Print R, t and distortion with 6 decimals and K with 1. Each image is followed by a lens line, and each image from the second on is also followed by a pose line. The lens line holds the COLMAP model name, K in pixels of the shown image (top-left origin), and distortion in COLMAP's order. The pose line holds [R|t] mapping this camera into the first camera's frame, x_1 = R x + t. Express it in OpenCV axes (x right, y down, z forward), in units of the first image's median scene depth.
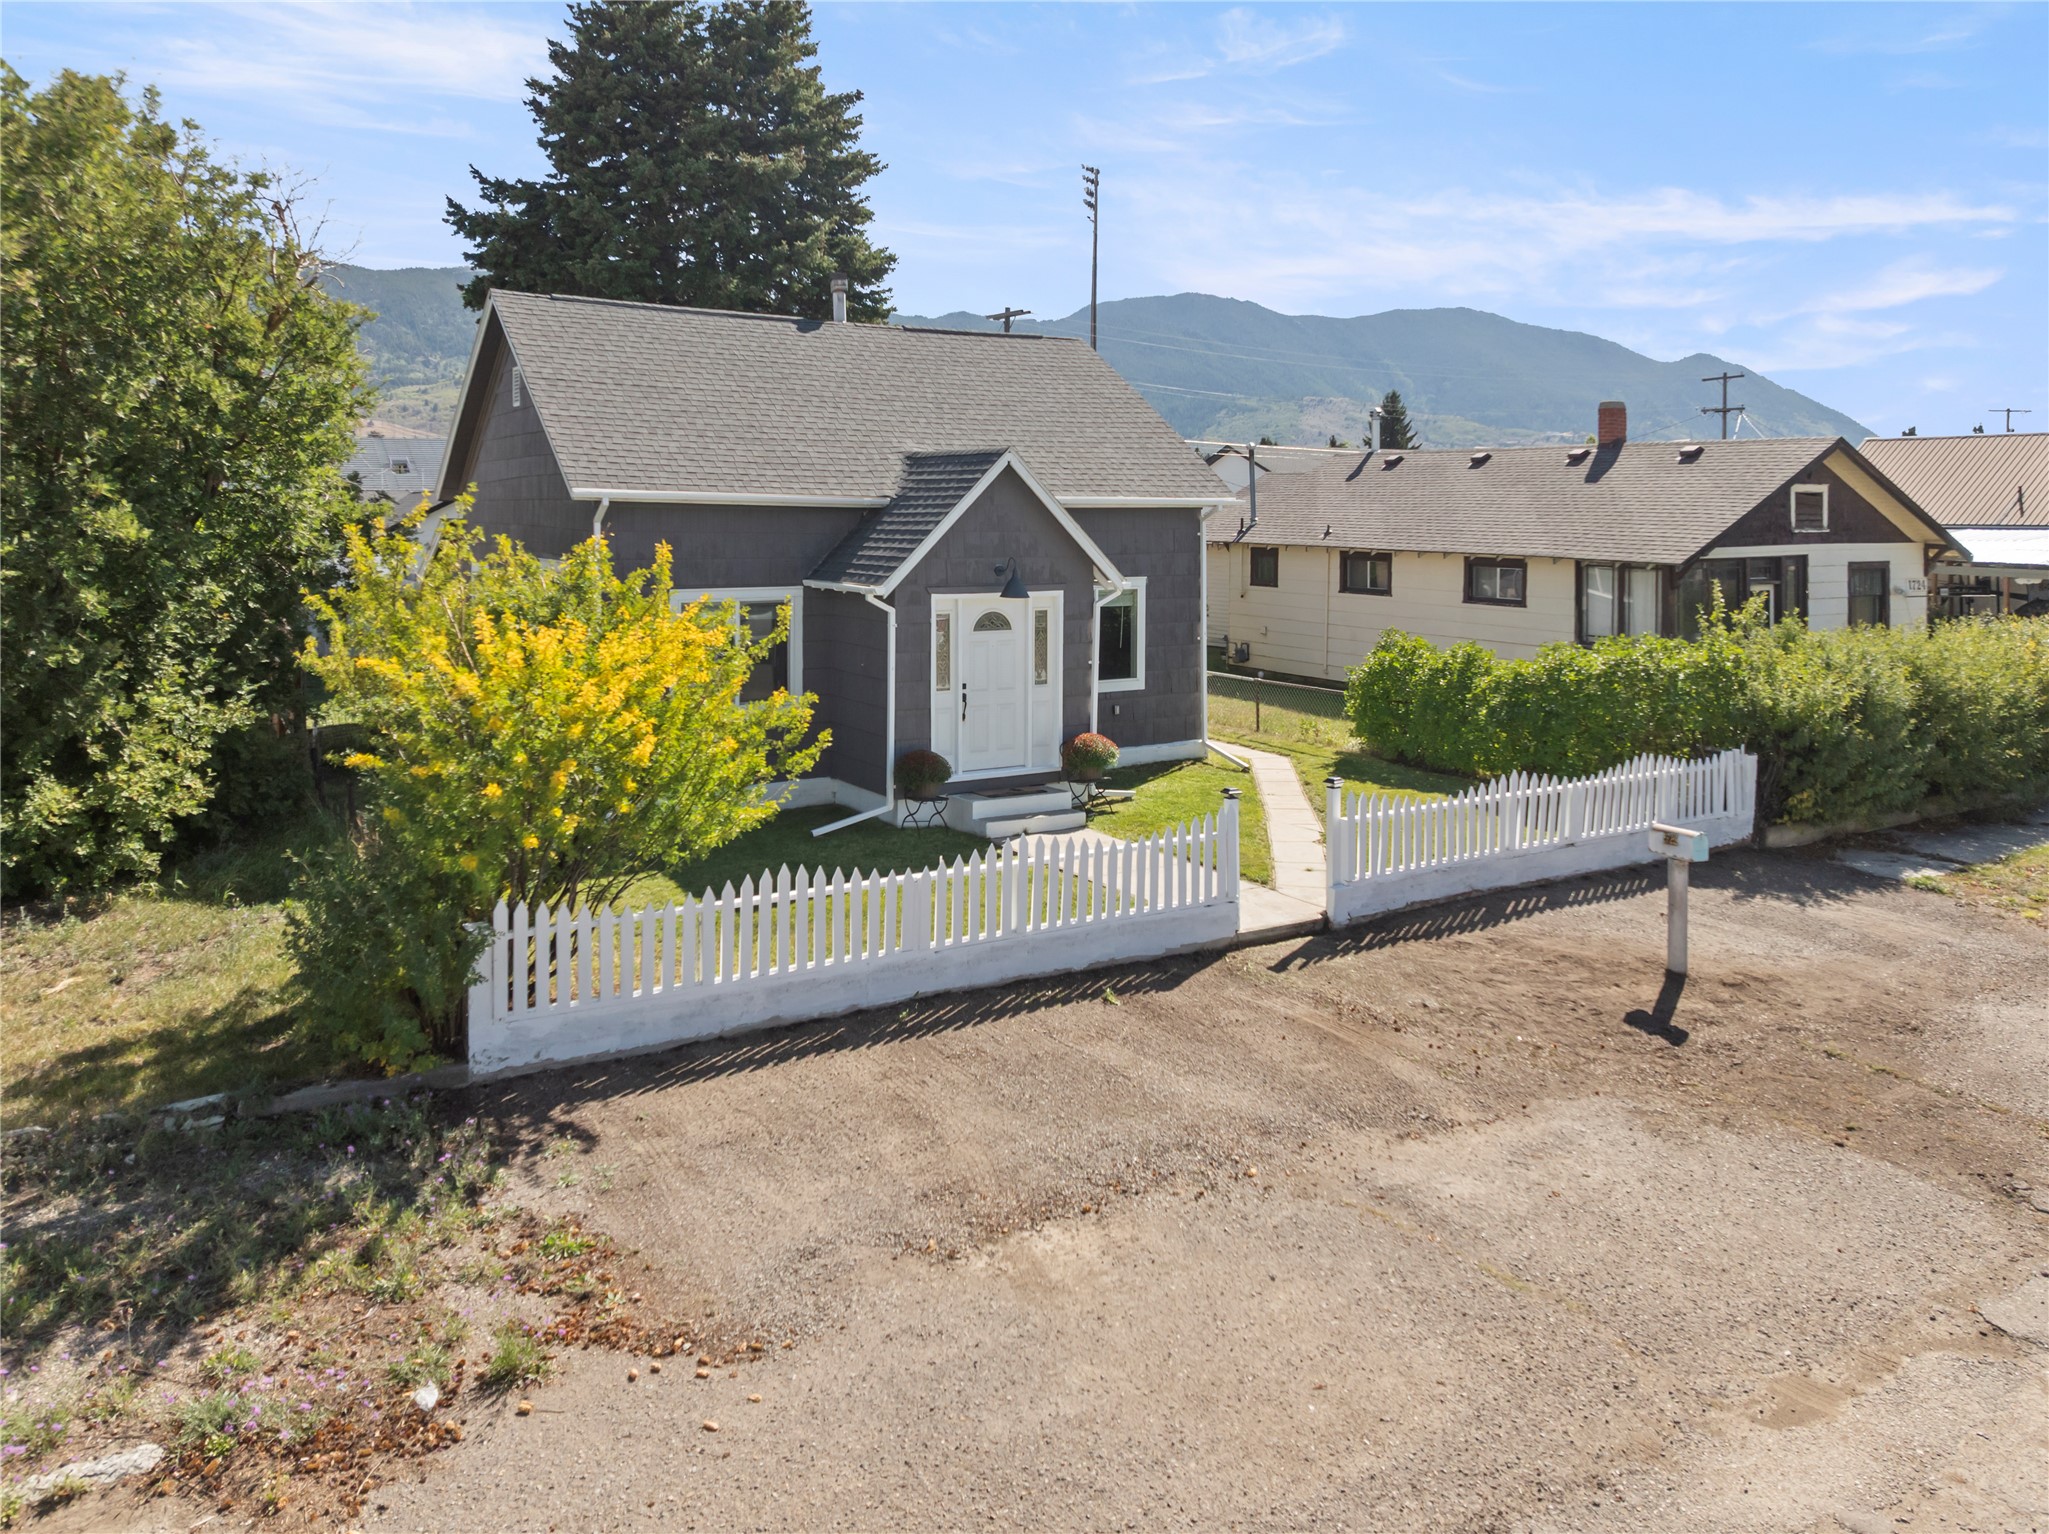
lens RADIAL K [[1495.0, 0, 1025.7], [0, 1495.0, 517.1], [0, 0, 1]] dist [-0.022809, -0.000182]
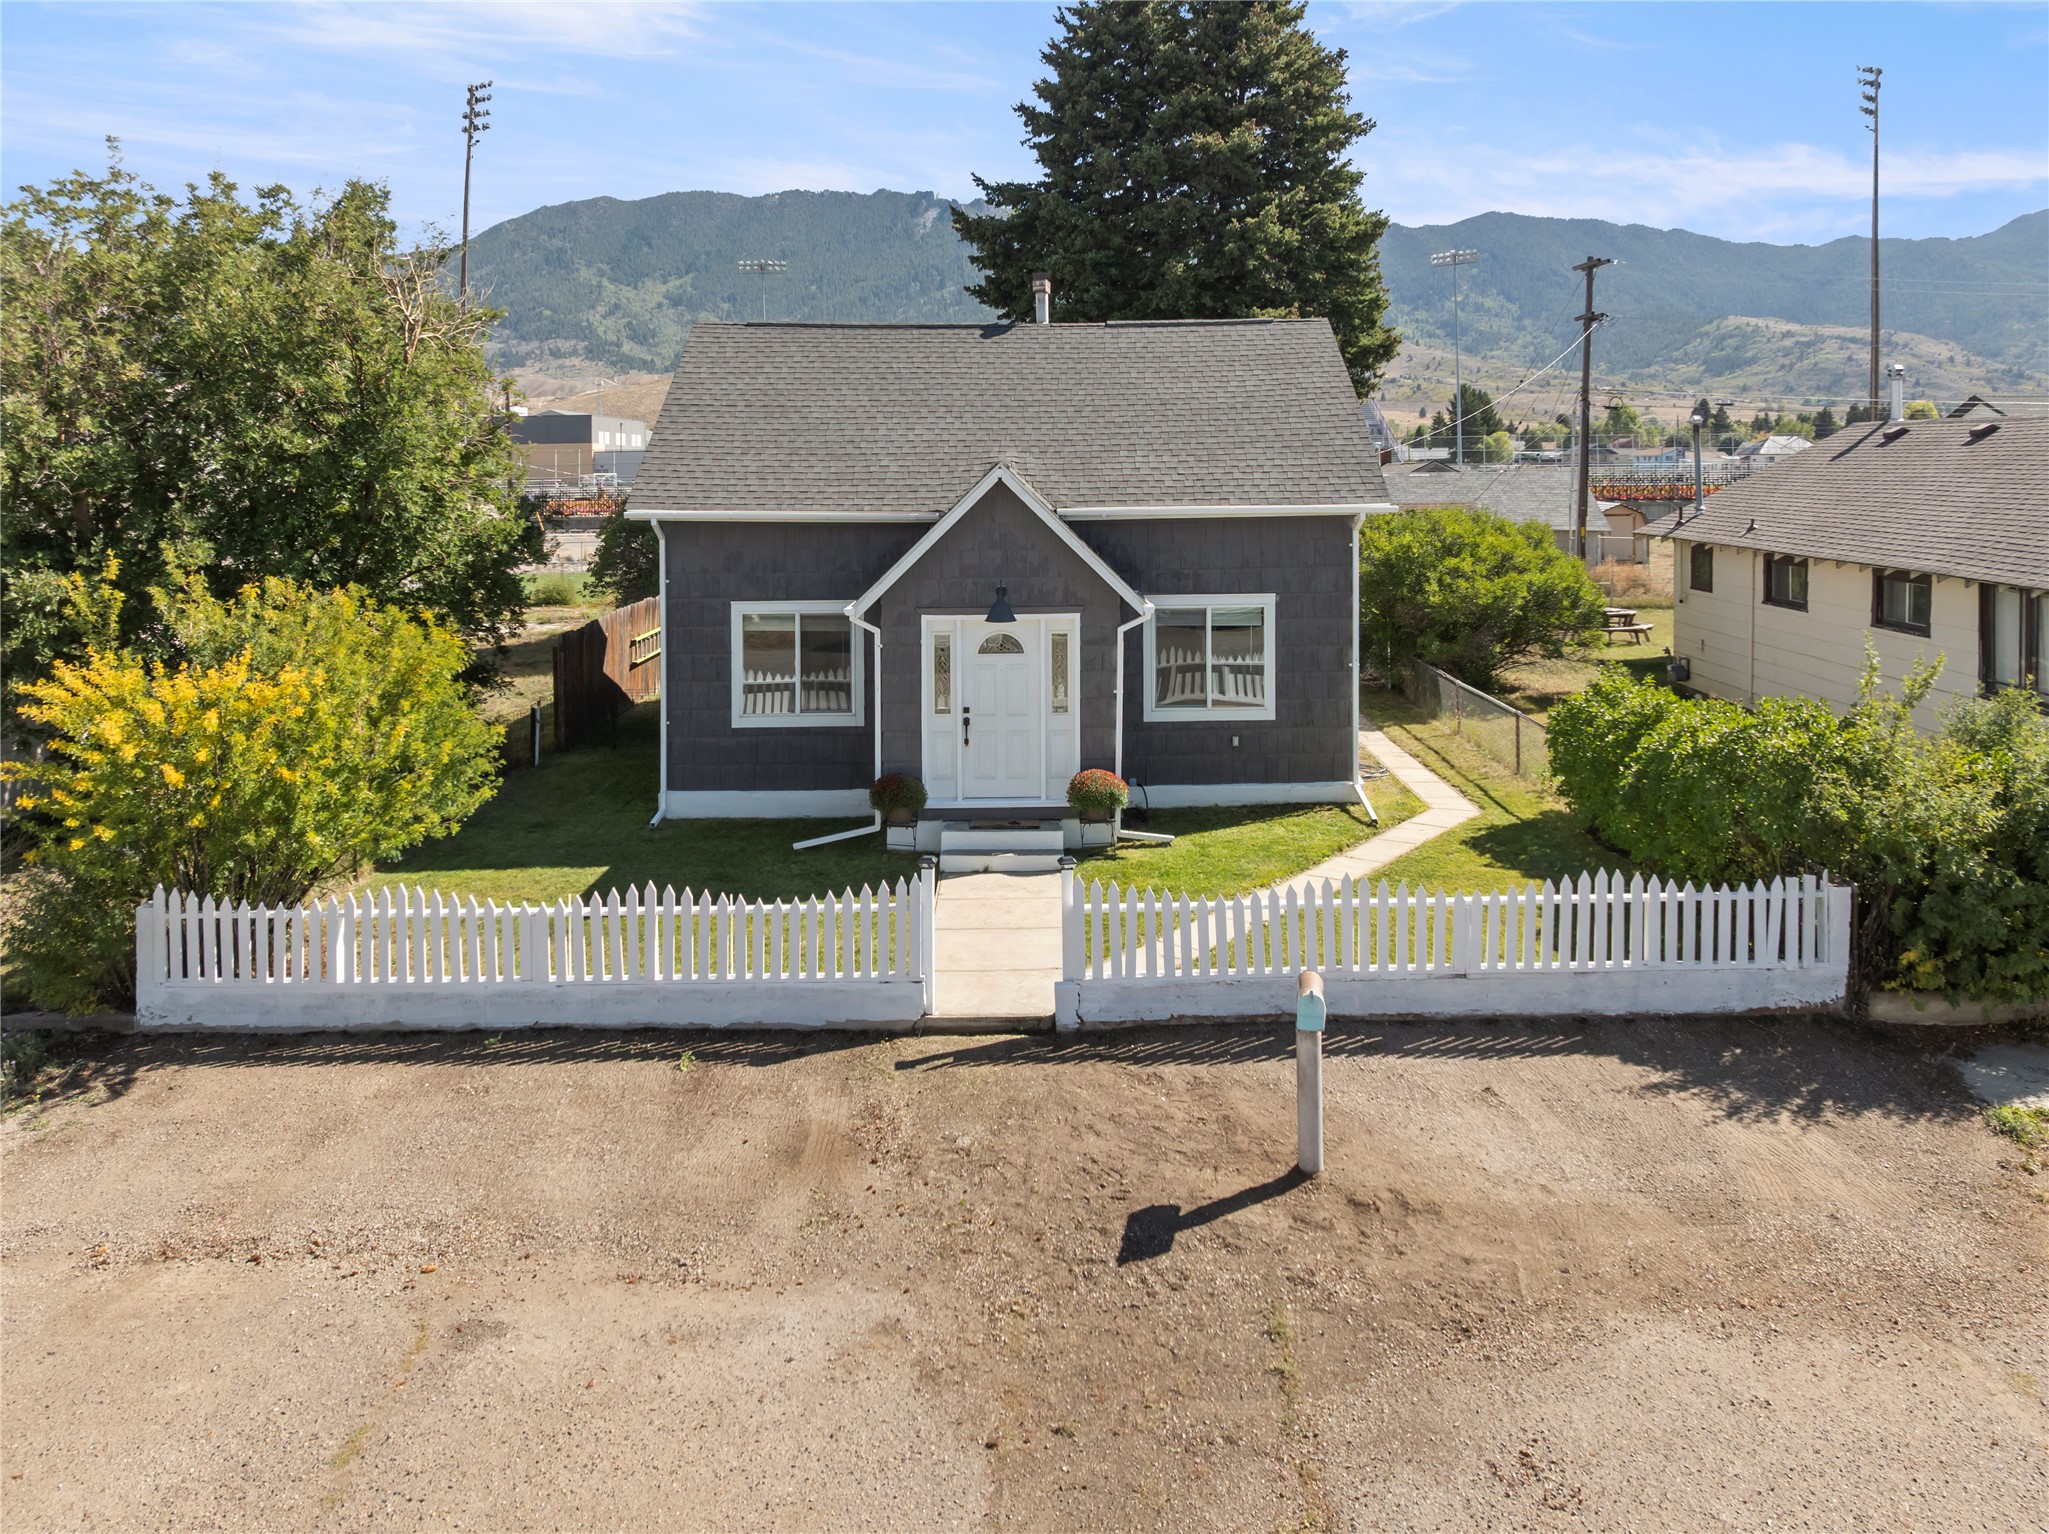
lens RADIAL K [[1518.5, 0, 1023.6], [0, 1518.5, 462.2], [0, 0, 1]] dist [-0.015511, -0.014250]
pose [[0.860618, -0.014684, -0.509040, 0.478422], [0.010513, 0.999883, -0.011068, -0.035033], [0.509143, 0.004174, 0.860672, 0.166662]]
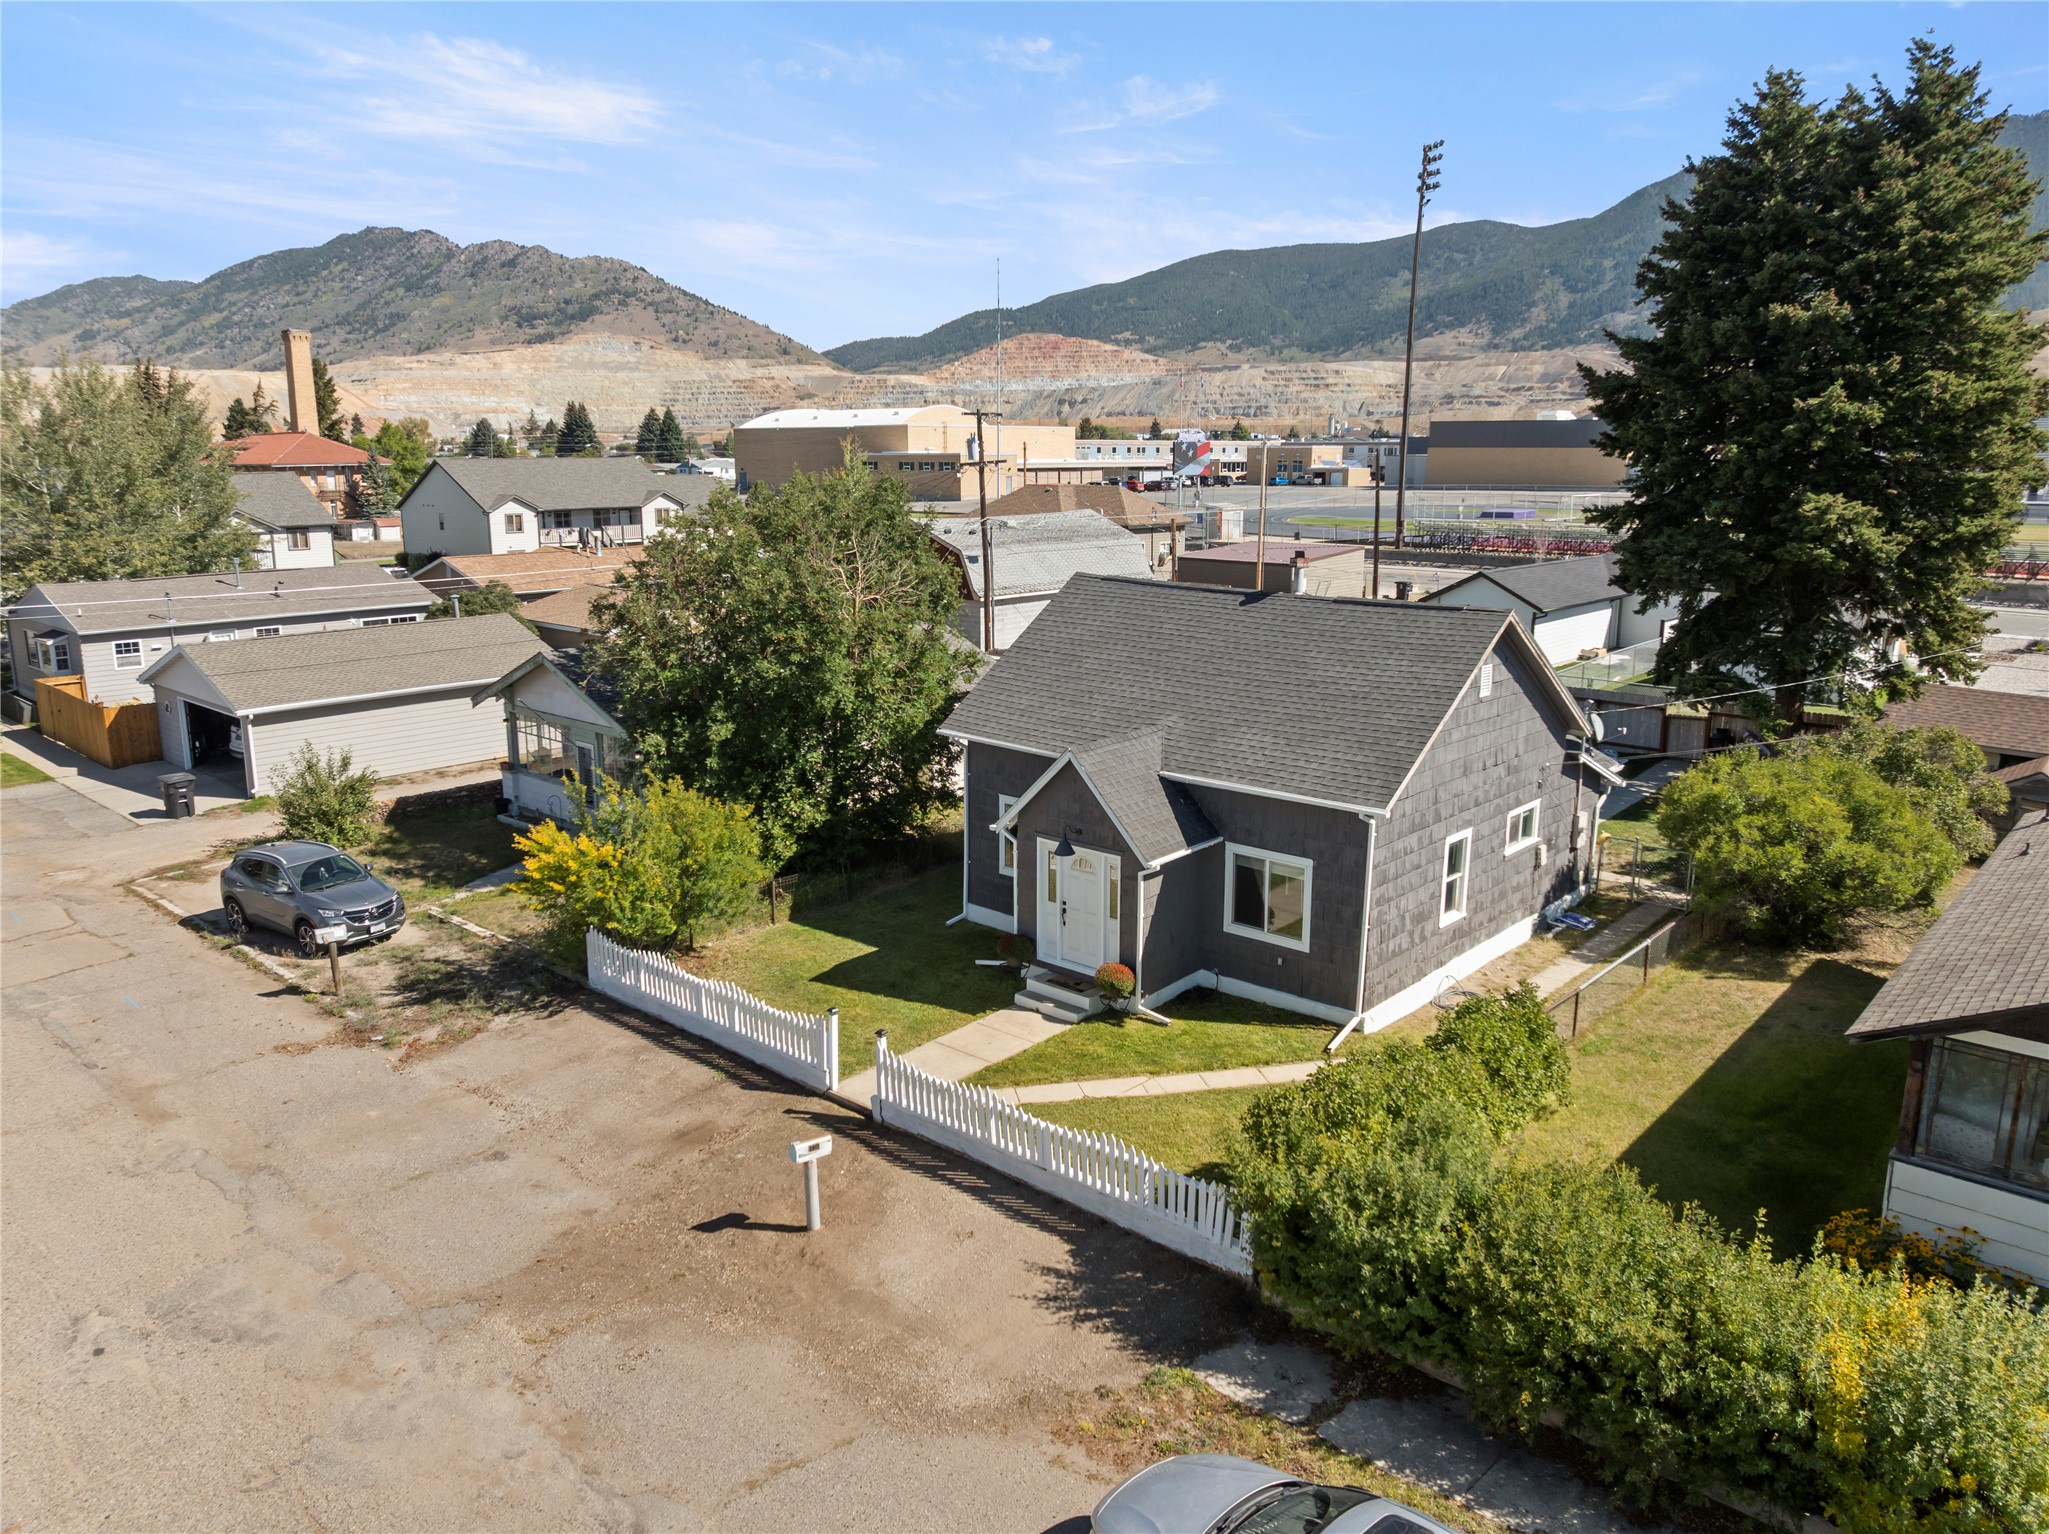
lens RADIAL K [[1434.3, 0, 1024.5], [0, 1434.3, 767.0], [0, 0, 1]] dist [-0.028682, -0.008098]
pose [[0.309488, 0.207151, -0.928065, 1.208303], [-0.006187, 0.976401, 0.215877, -0.321067], [0.950883, -0.061069, 0.303466, 0.559278]]
